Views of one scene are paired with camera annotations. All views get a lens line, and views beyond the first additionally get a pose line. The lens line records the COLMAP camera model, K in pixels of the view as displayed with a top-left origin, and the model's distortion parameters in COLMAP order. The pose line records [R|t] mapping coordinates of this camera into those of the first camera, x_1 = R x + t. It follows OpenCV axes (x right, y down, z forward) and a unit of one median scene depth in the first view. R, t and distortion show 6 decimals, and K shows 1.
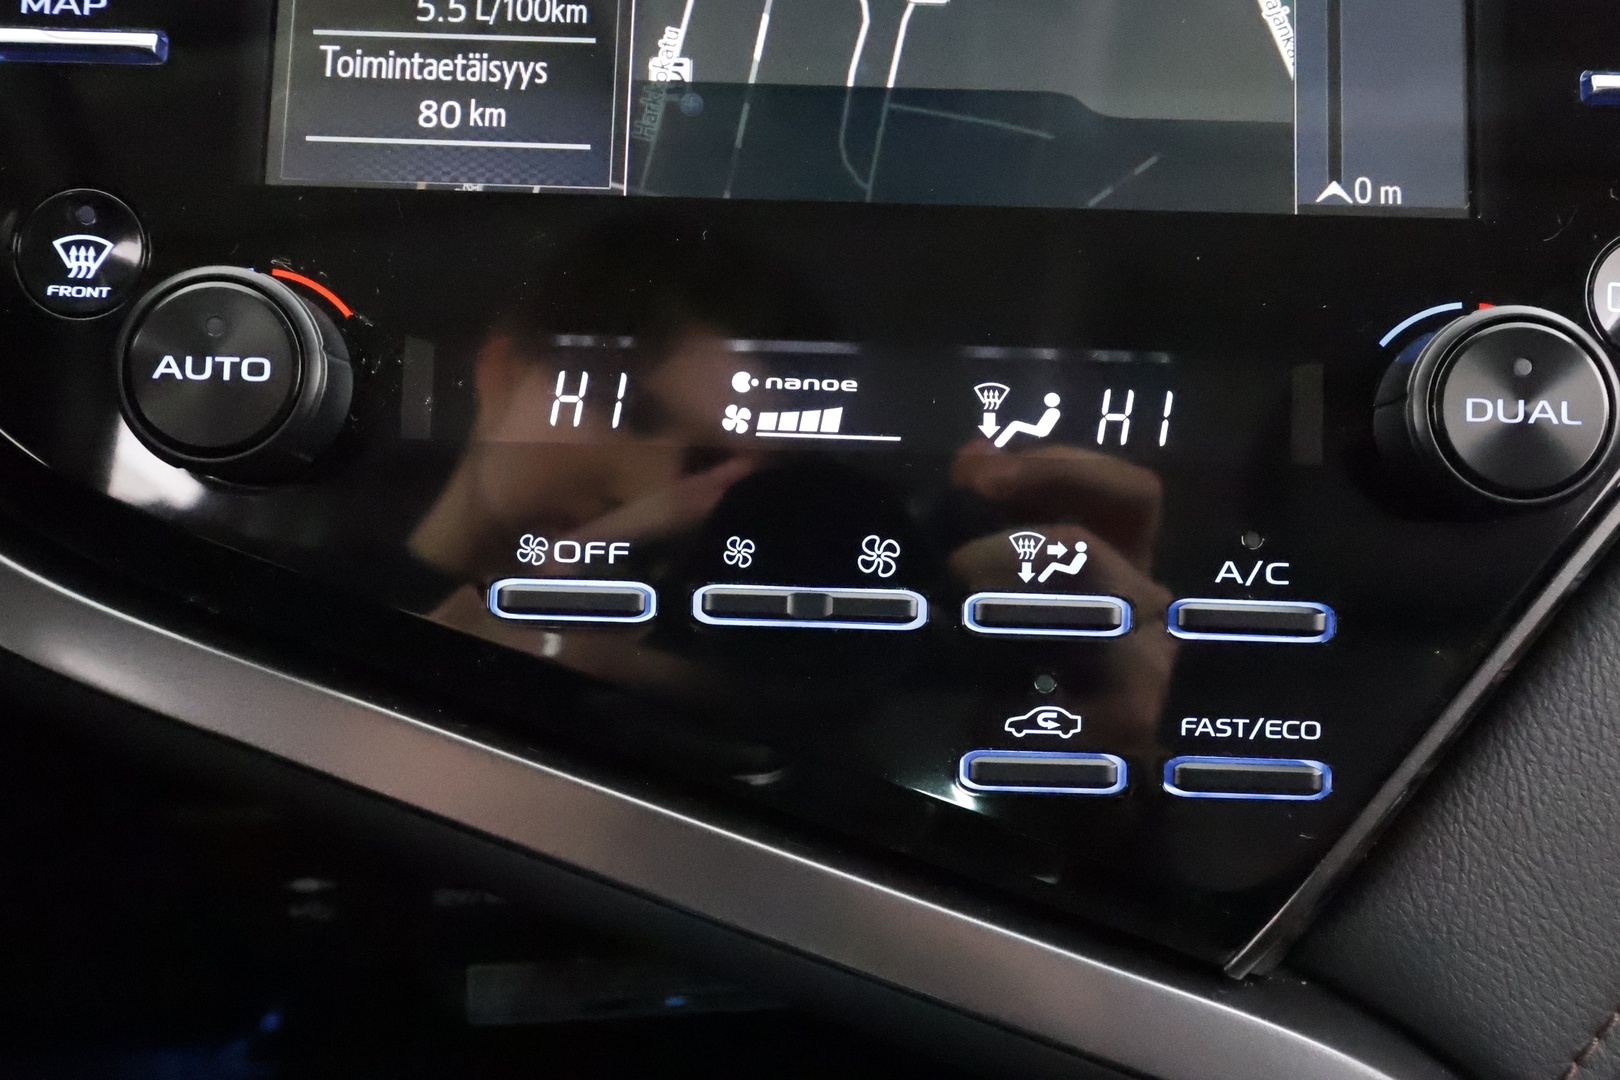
lens RADIAL K [[1309.9, 0, 811.2], [0, 1309.9, 465.0], [0, 0, 1]] dist [-0.036460, -0.006552]
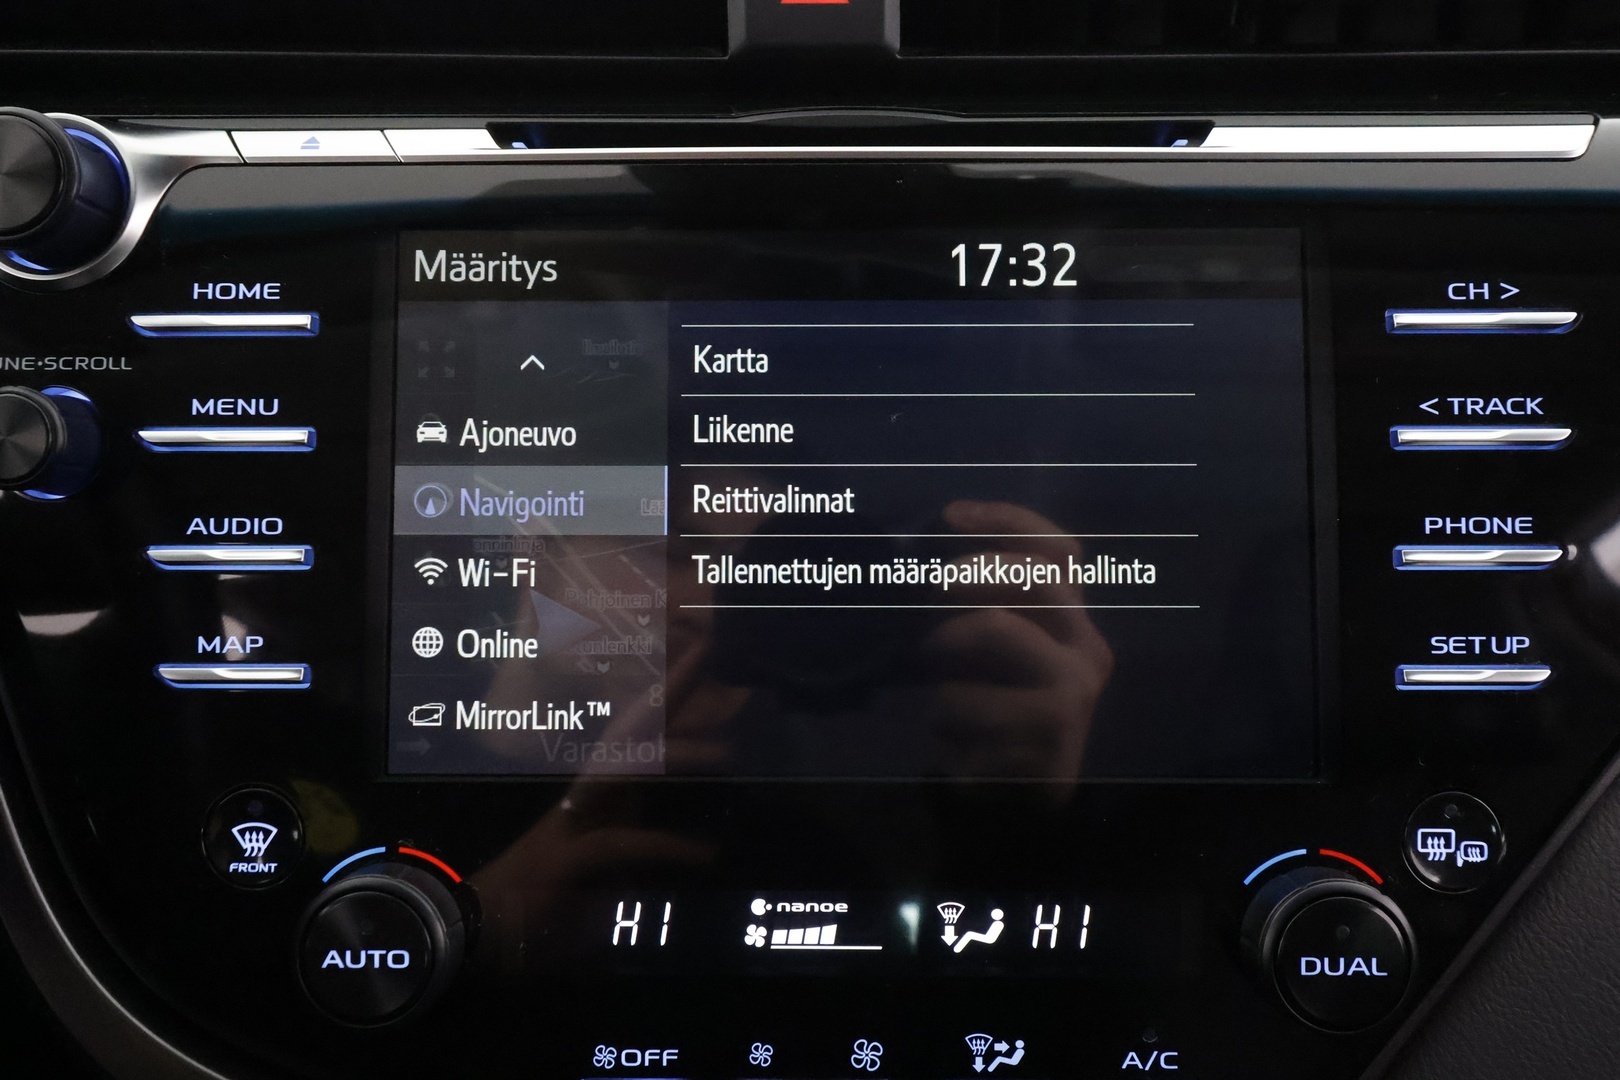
lens RADIAL K [[1241.5, 0, 810.0], [0, 1241.5, 540.0], [0, 0, 1]] dist [-0.048946, 0.000375]
pose [[0.999528, -0.029975, -0.006676, 0.018069], [0.029949, 0.999544, -0.003970, -0.444226], [0.006791, 0.003768, 0.999970, -0.243042]]
